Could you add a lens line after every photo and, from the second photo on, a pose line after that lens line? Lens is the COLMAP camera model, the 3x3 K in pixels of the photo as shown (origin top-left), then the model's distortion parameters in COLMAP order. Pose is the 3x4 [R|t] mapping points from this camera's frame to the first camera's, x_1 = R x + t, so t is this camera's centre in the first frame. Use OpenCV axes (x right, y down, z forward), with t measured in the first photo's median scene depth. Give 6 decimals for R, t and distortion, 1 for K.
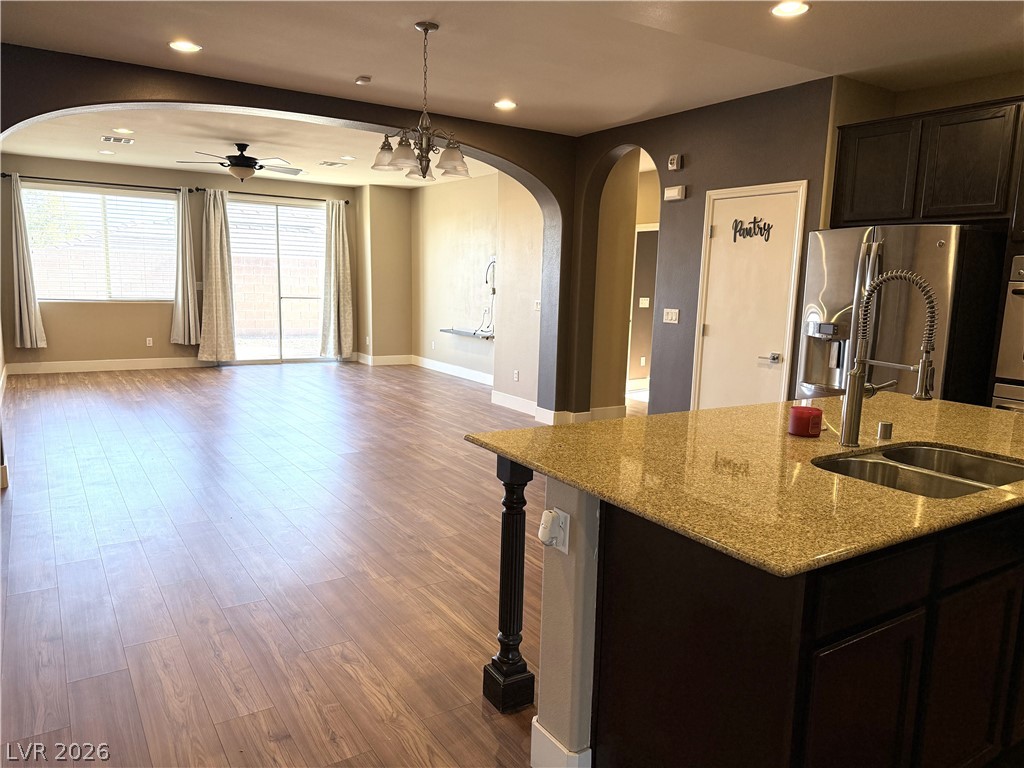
lens RADIAL K [[721.9, 0, 511.0], [0, 721.9, 389.1], [0, 0, 1]] dist [0.091613, -0.125082]
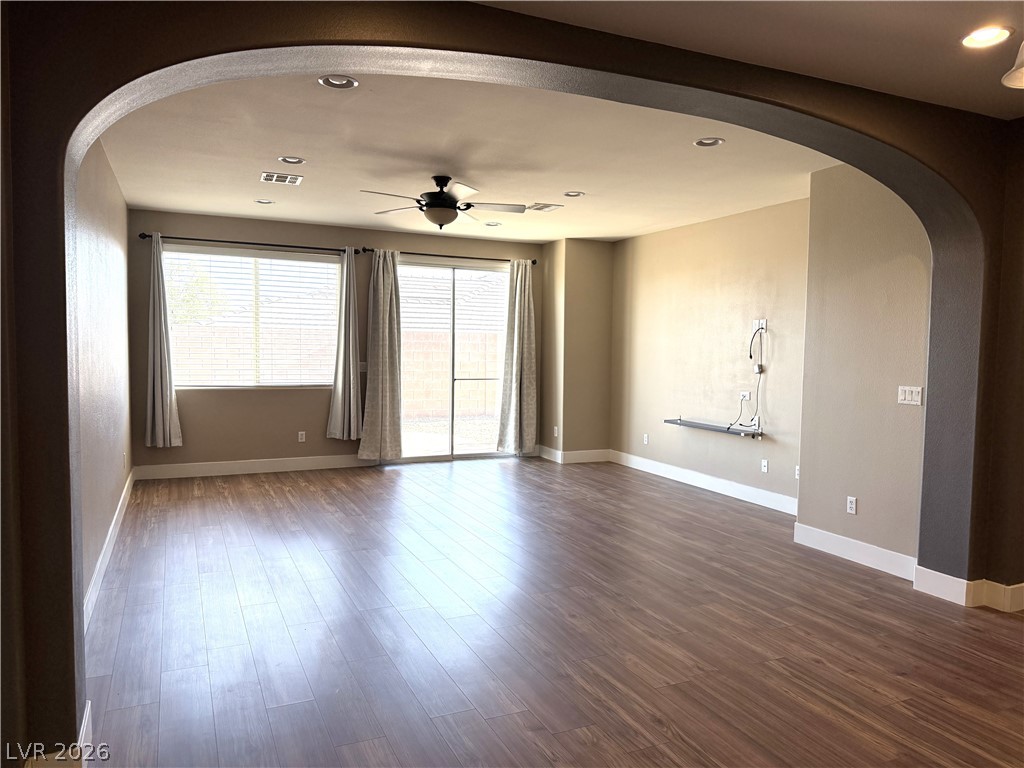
lens RADIAL K [[710.1, 0, 512.7], [0, 710.1, 389.3], [0, 0, 1]] dist [0.160311, -0.395274]
pose [[0.989881, -0.004362, -0.141833, -0.149867], [-0.009650, 0.995144, -0.097953, -0.040551], [0.141572, 0.098330, 0.985032, 0.247237]]
